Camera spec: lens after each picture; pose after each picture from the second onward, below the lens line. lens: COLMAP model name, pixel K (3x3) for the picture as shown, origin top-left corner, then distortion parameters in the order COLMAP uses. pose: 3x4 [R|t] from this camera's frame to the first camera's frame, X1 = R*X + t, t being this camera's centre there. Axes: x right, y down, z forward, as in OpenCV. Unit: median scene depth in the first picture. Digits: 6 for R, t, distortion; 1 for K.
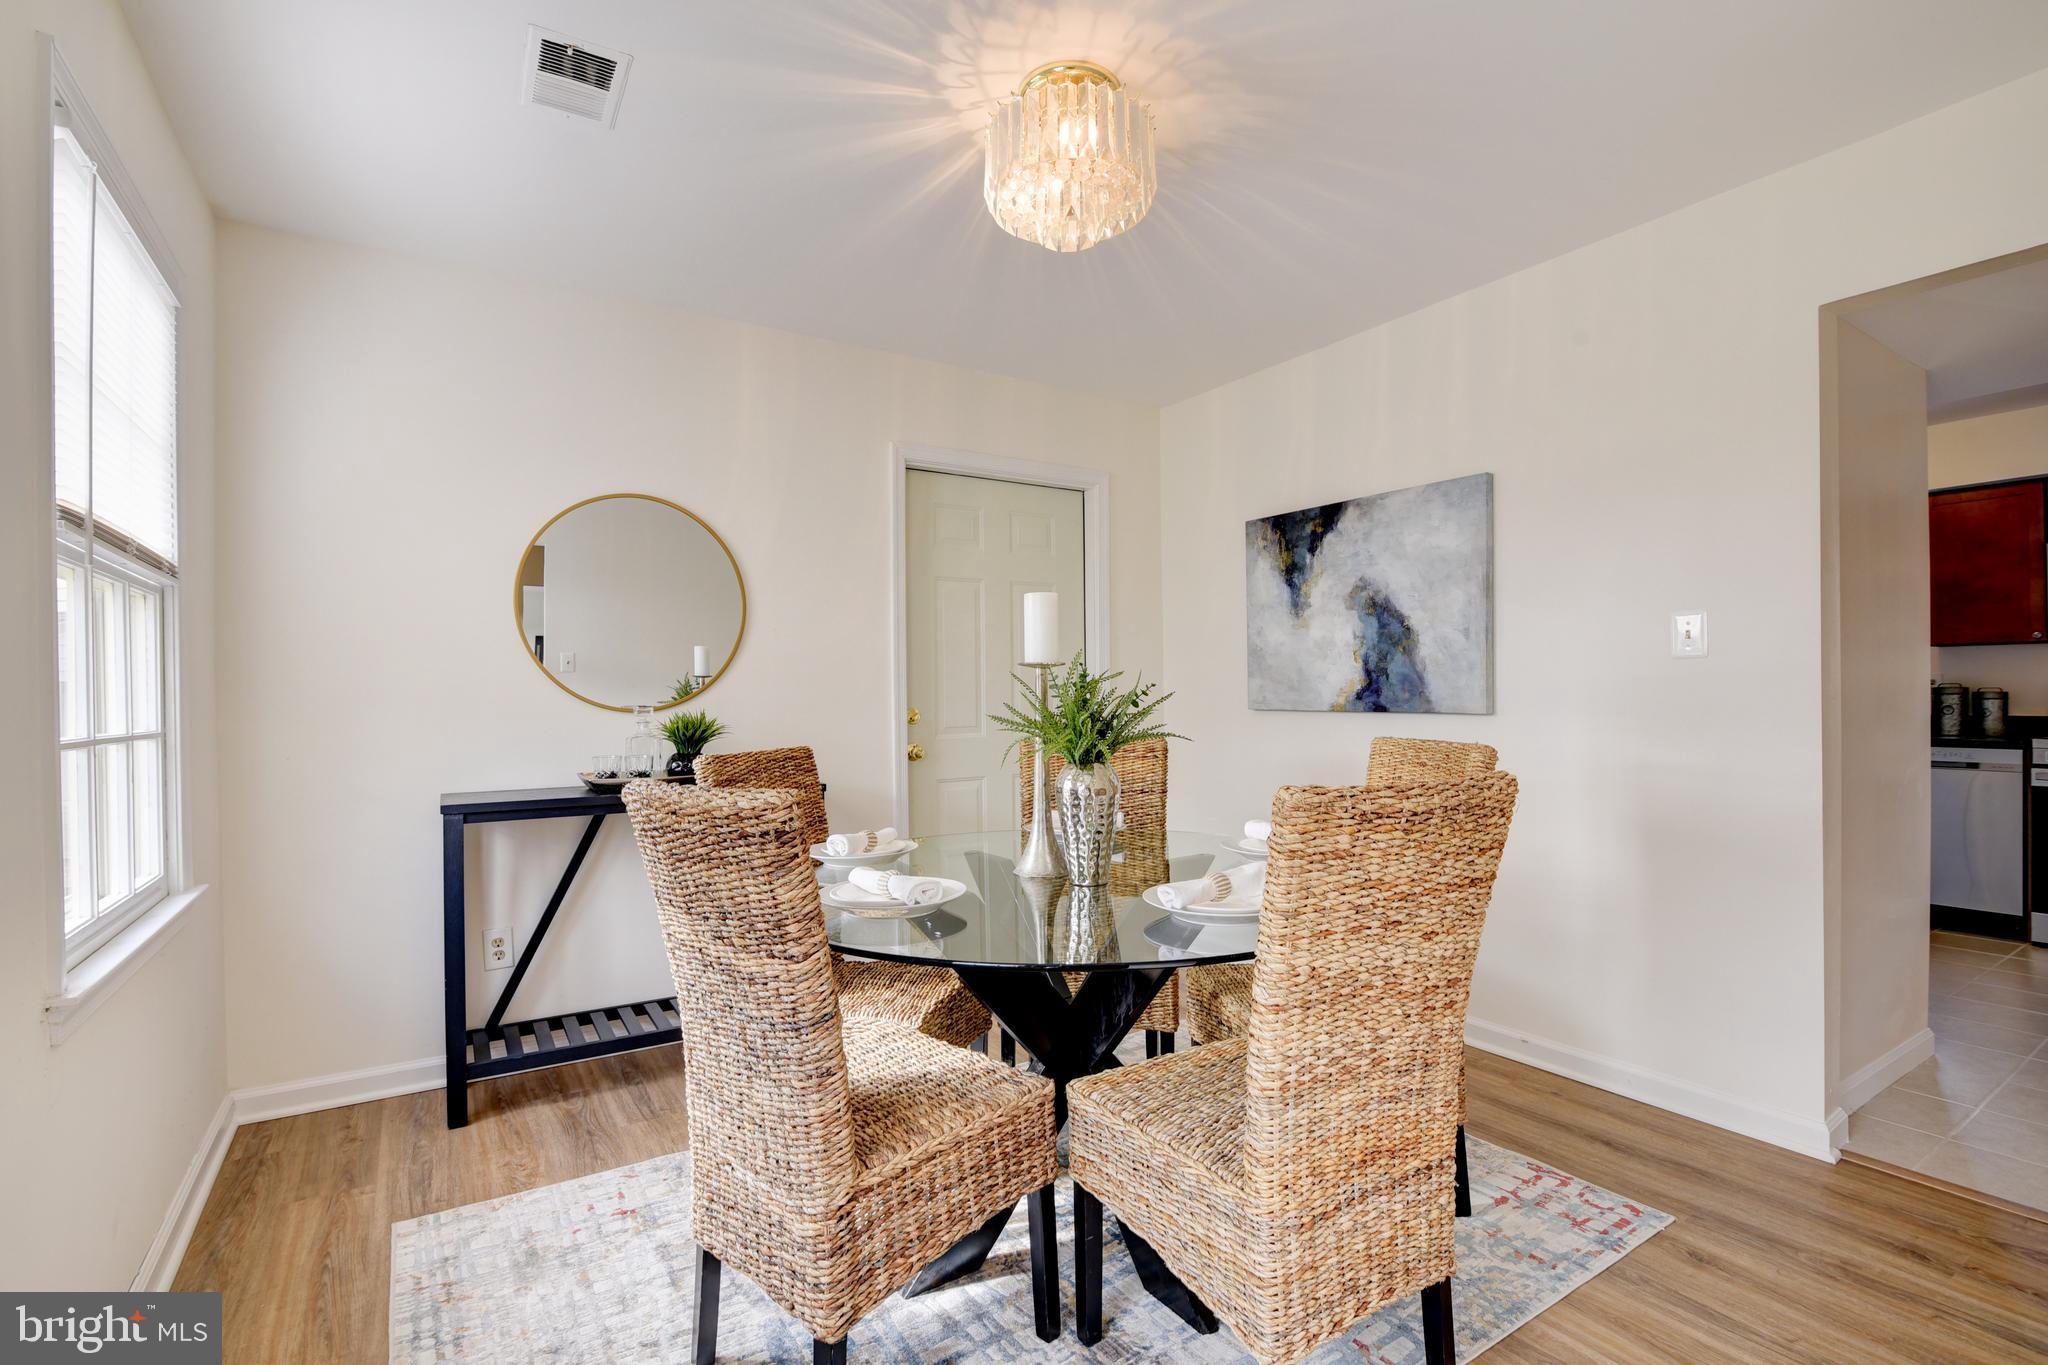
lens RADIAL K [[934.6, 0, 1023.6], [0, 934.6, 691.7], [0, 0, 1]] dist [-0.018942, 0.000821]
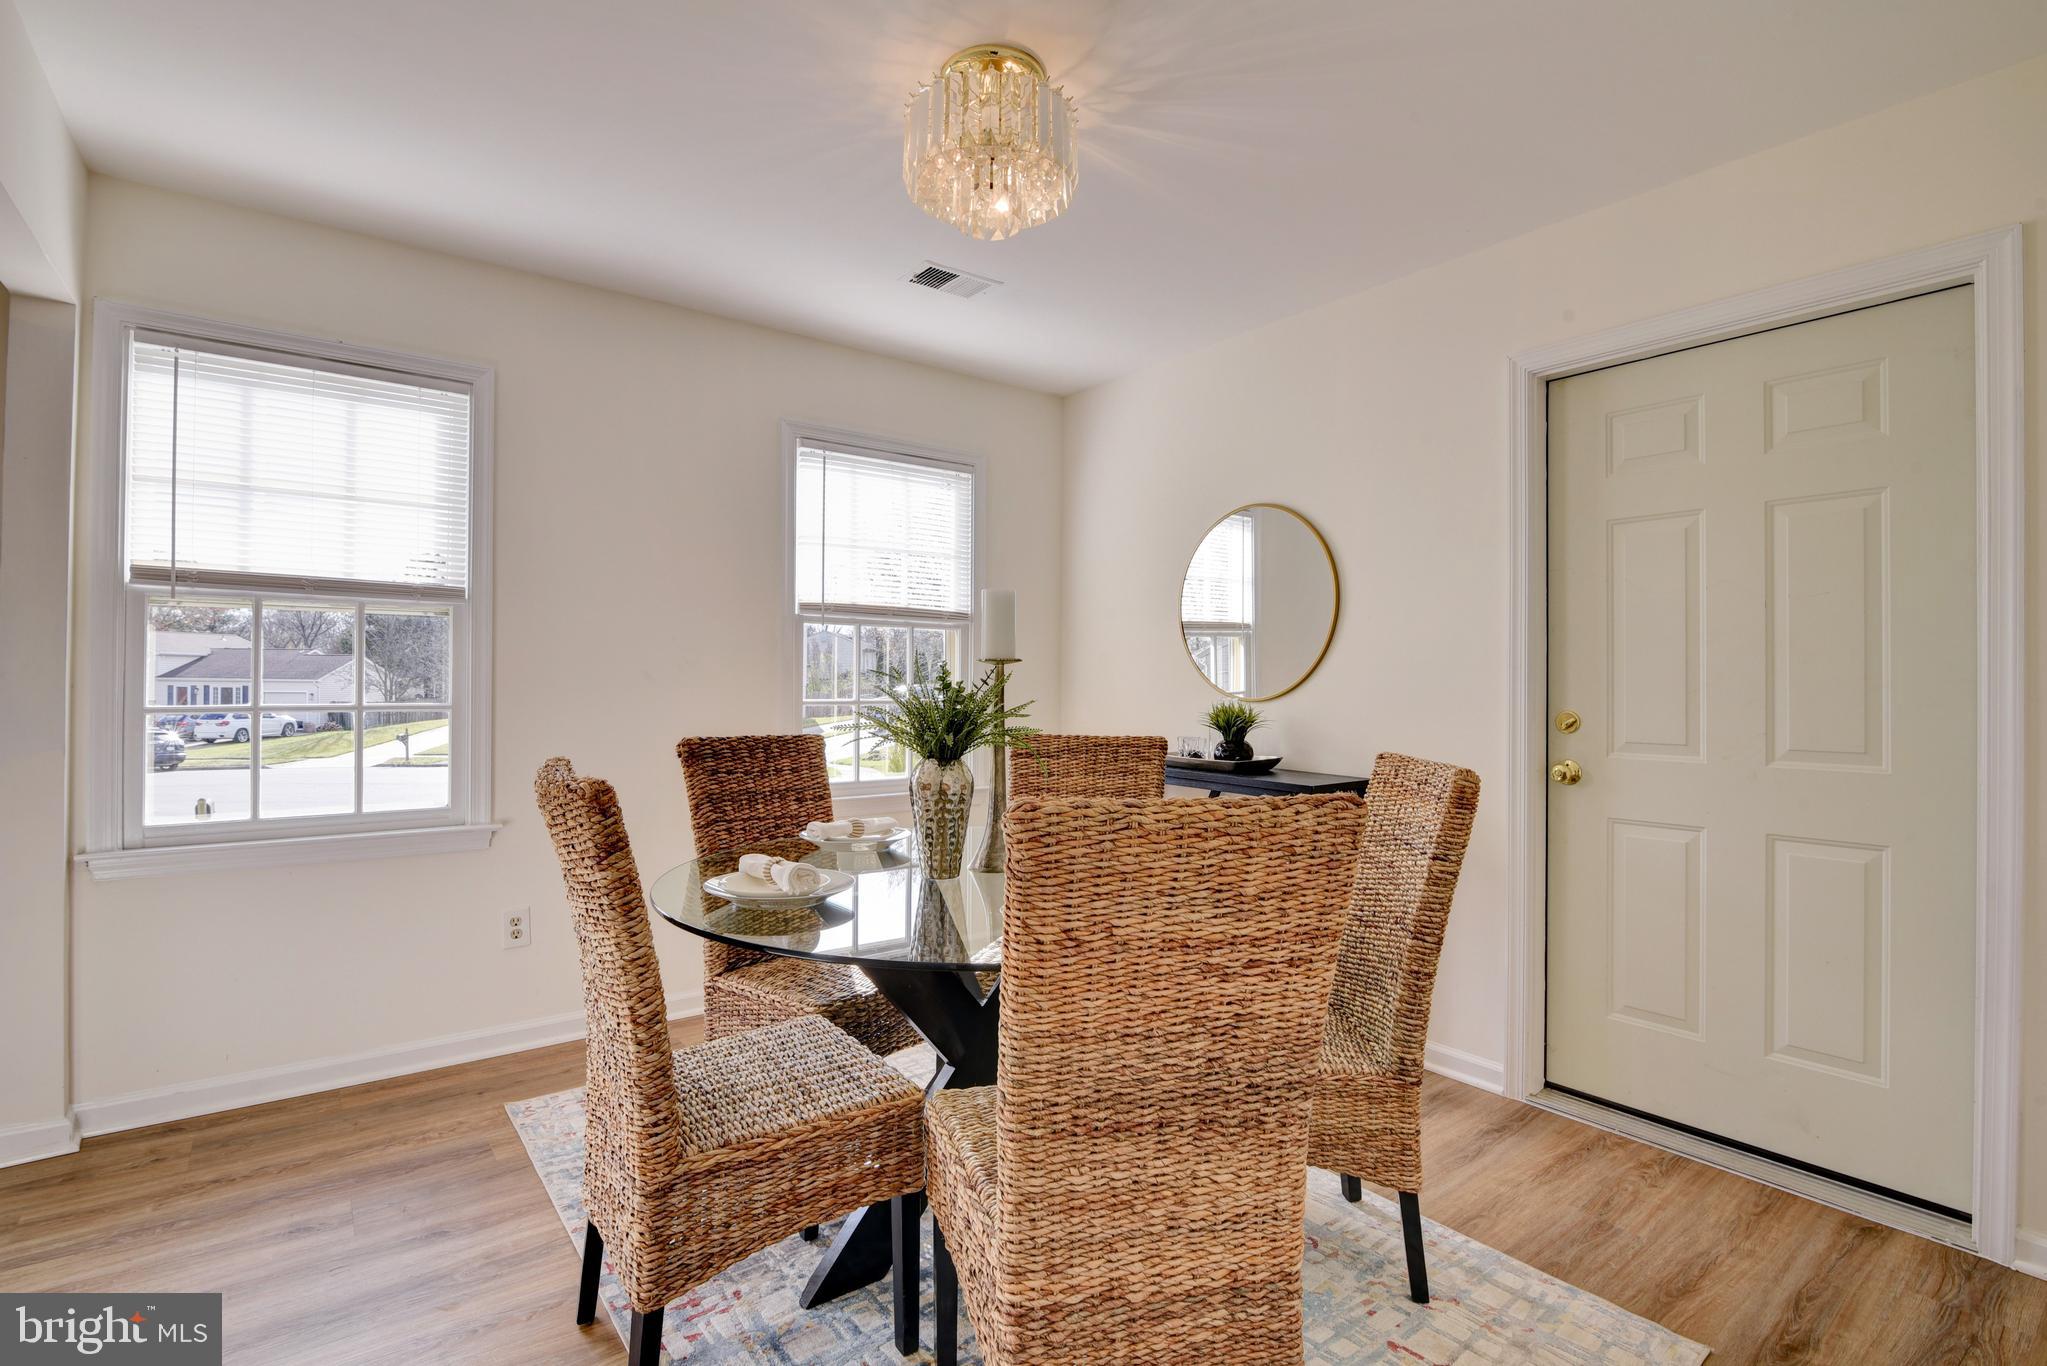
lens RADIAL K [[934.1, 0, 1023.1], [0, 934.1, 692.2], [0, 0, 1]] dist [-0.018942, 0.000821]
pose [[0.077625, 0.015456, -0.996863, 0.569800], [-0.007231, 0.999862, 0.014939, -0.005284], [0.996956, 0.006049, 0.077726, 0.535129]]
